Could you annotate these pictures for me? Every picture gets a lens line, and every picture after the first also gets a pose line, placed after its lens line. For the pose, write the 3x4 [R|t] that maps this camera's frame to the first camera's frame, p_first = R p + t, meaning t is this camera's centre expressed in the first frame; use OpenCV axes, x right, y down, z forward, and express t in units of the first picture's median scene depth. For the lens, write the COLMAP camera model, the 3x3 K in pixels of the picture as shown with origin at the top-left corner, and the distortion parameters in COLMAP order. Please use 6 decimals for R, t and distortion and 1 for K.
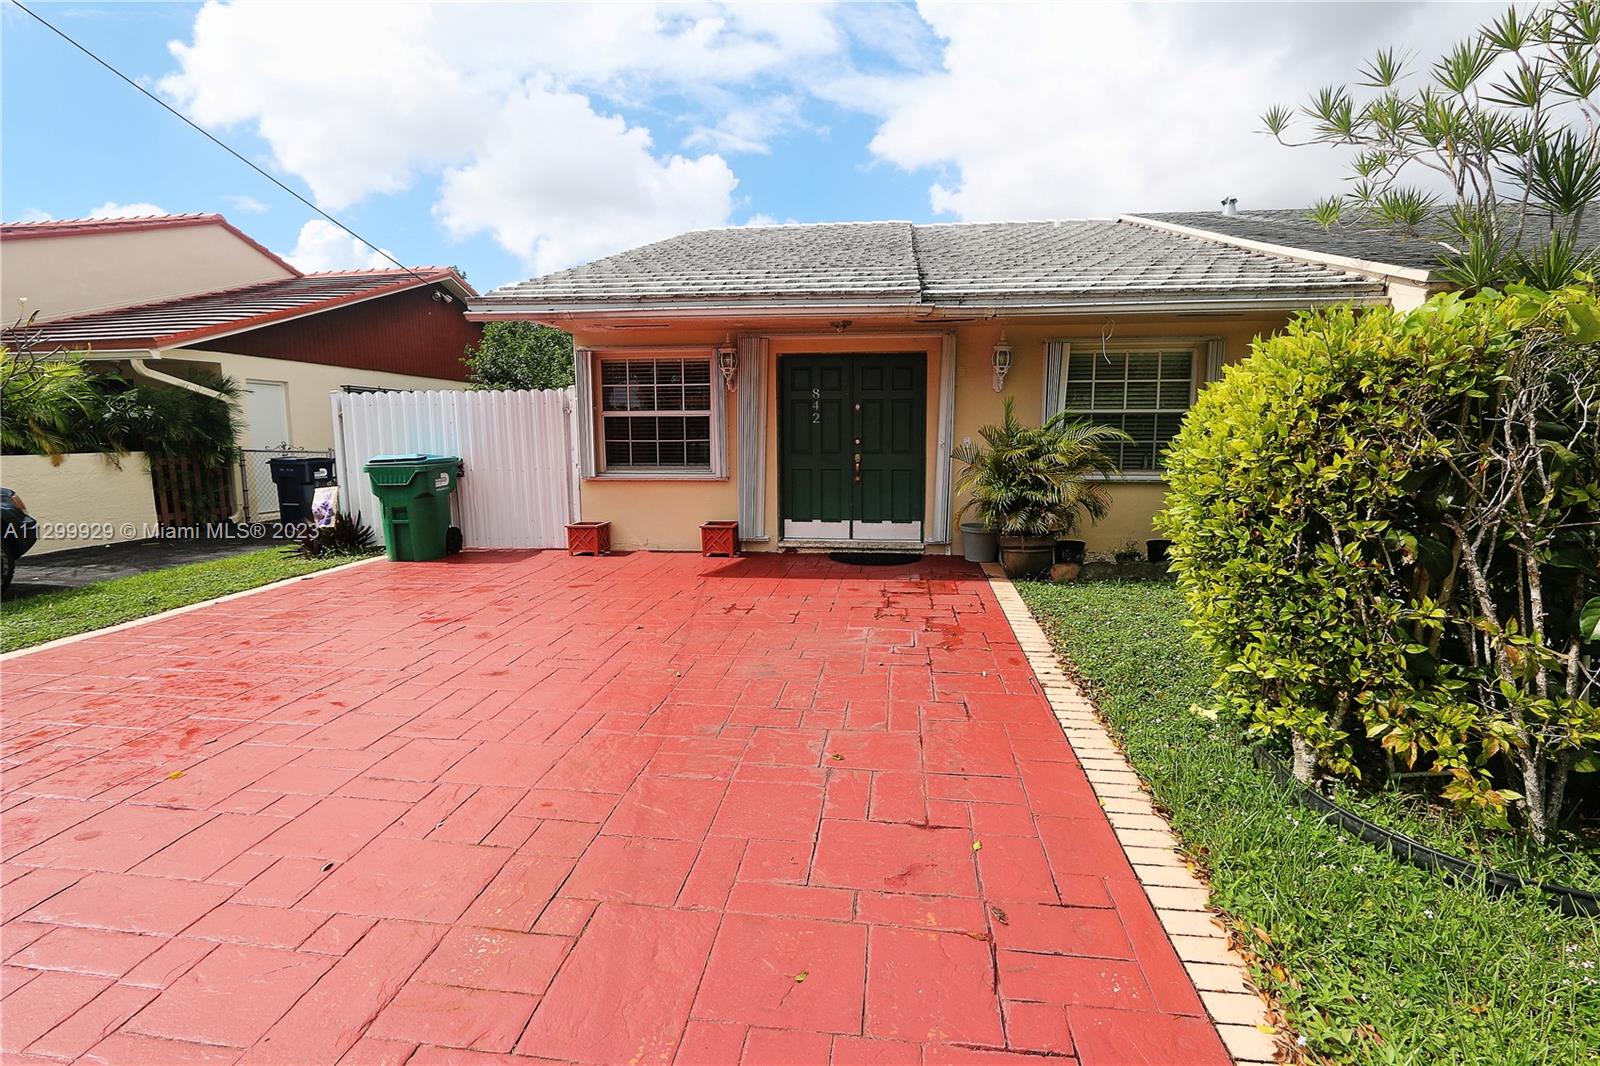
lens RADIAL K [[749.1, 0, 799.4], [0, 749.1, 529.2], [0, 0, 1]] dist [-0.013973, 0.000438]
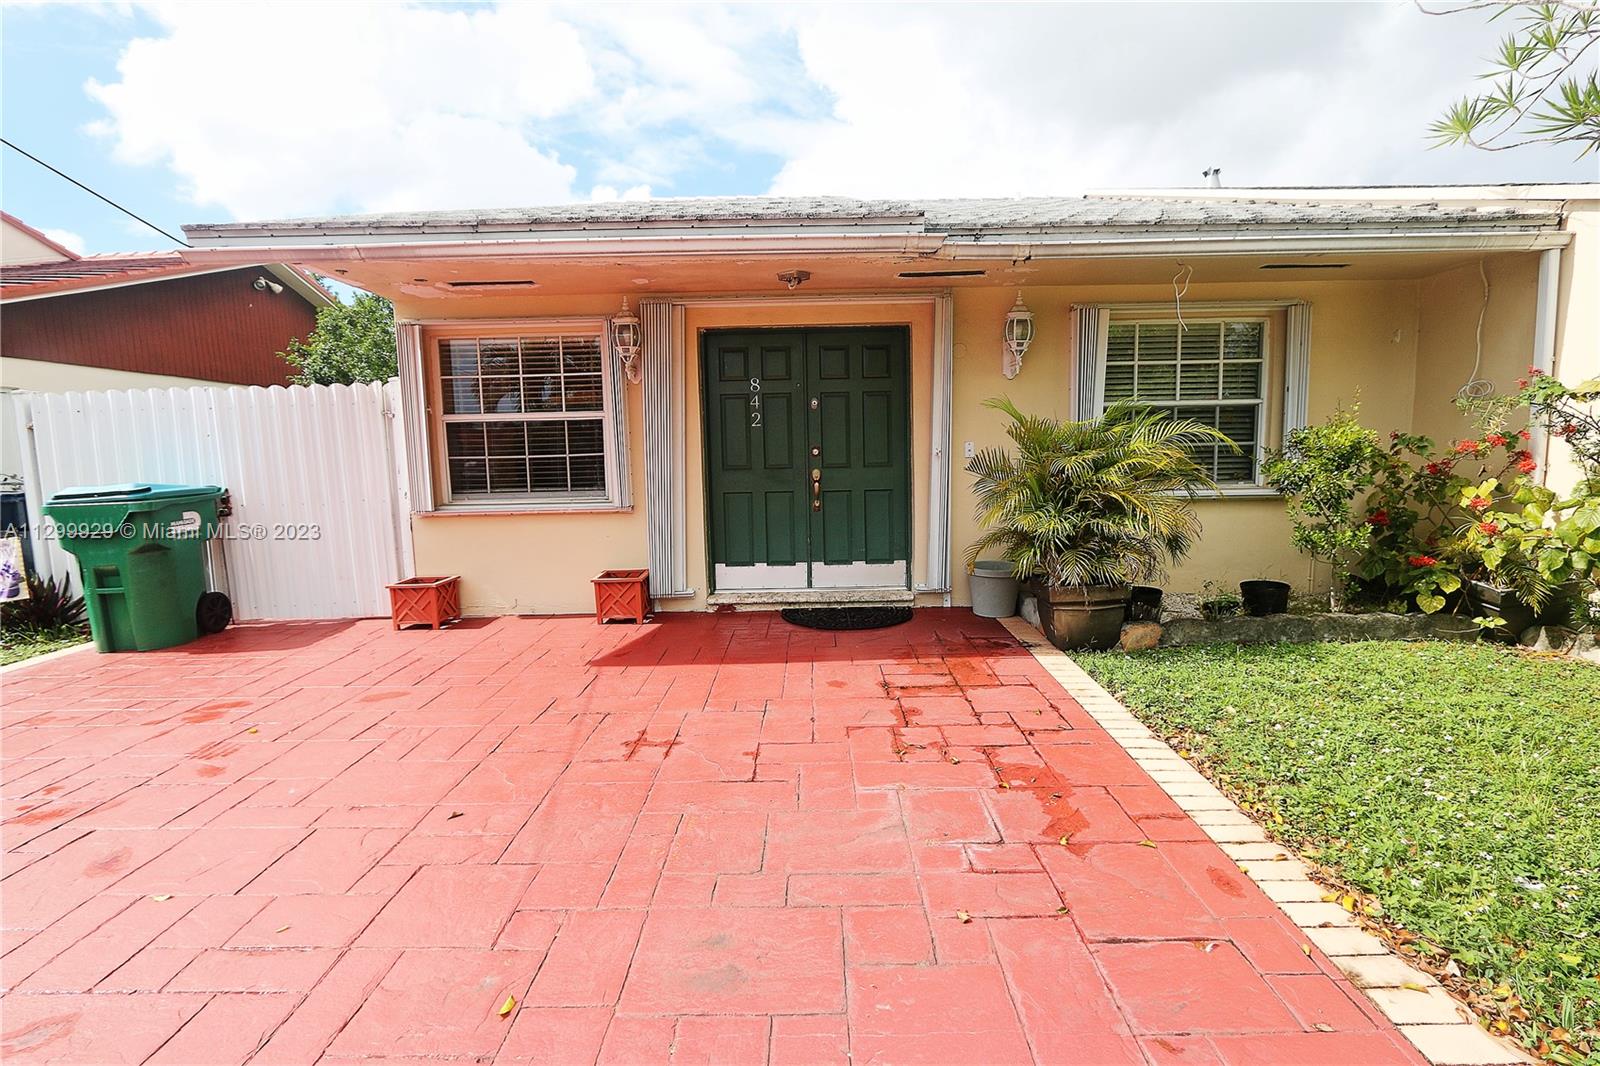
lens RADIAL K [[734.0, 0, 799.4], [0, 734.0, 531.4], [0, 0, 1]] dist [-0.021563, 0.003500]
pose [[0.992809, -0.030955, 0.115642, -0.020618], [0.033059, 0.999320, -0.016323, -0.030194], [-0.115058, 0.020029, 0.993157, 0.310401]]
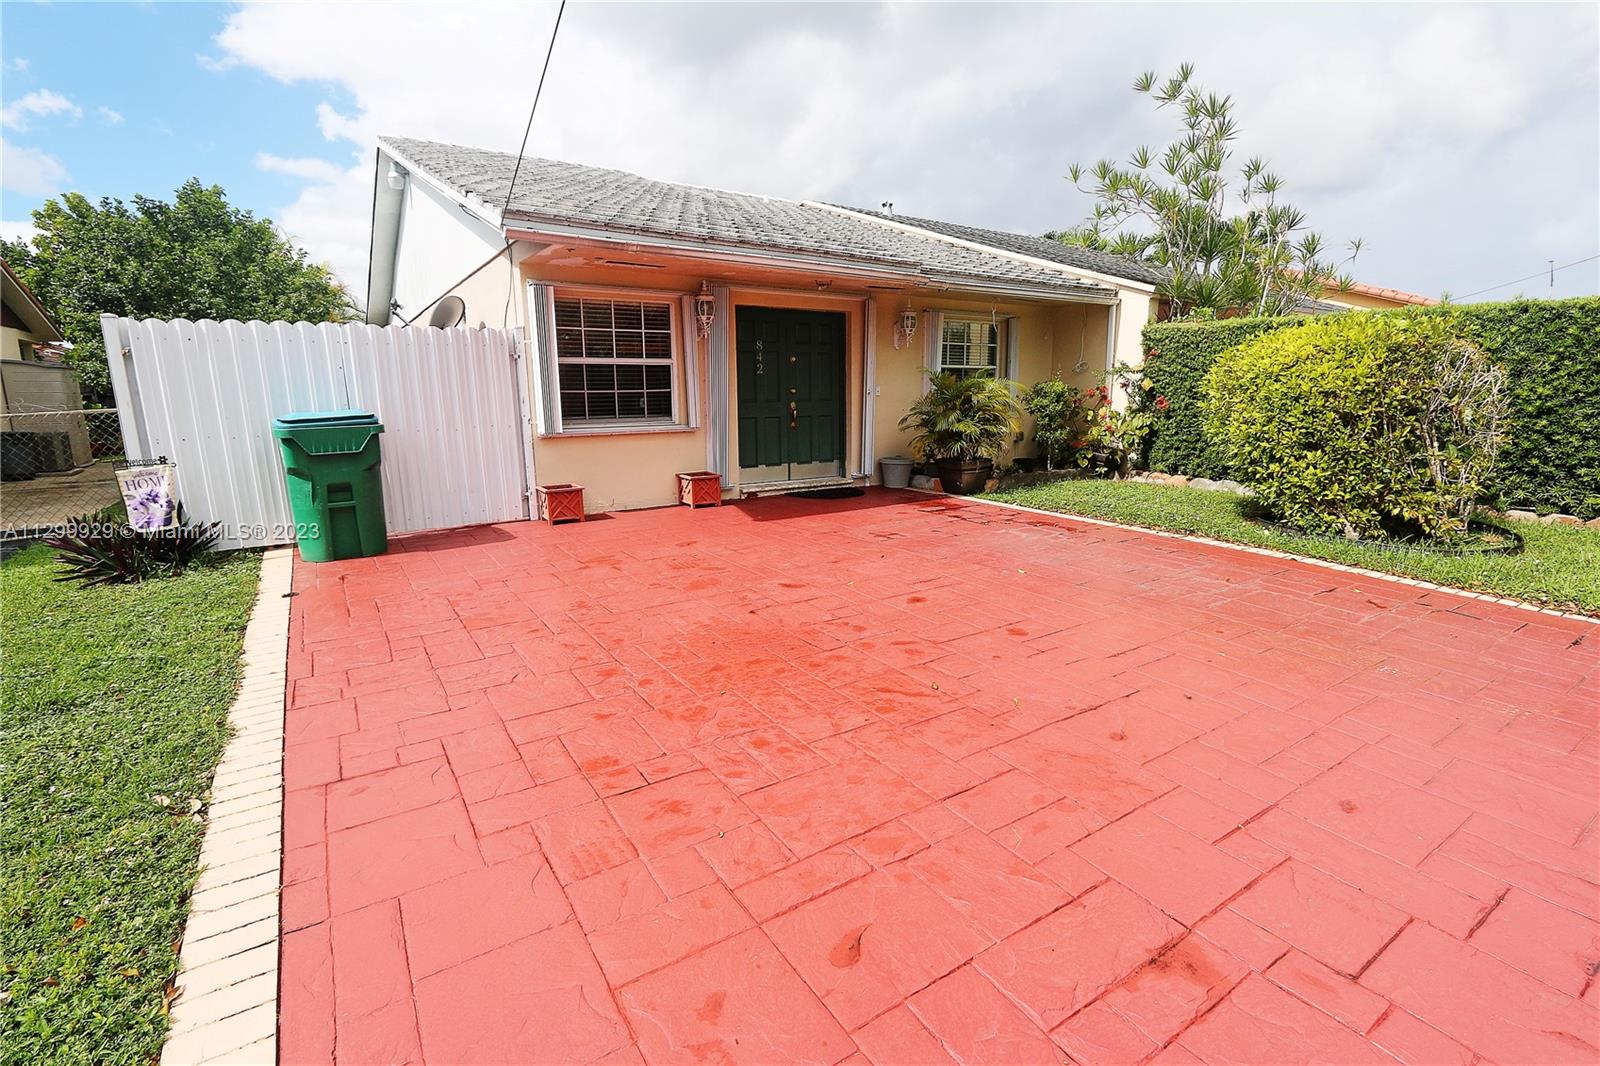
lens RADIAL K [[734.0, 0, 795.1], [0, 734.0, 534.2], [0, 0, 1]] dist [-0.021563, 0.003500]
pose [[0.761081, -0.127832, 0.635936, -0.635192], [0.087110, 0.991651, 0.095083, -0.010157], [-0.642781, -0.016970, 0.765862, 0.169053]]
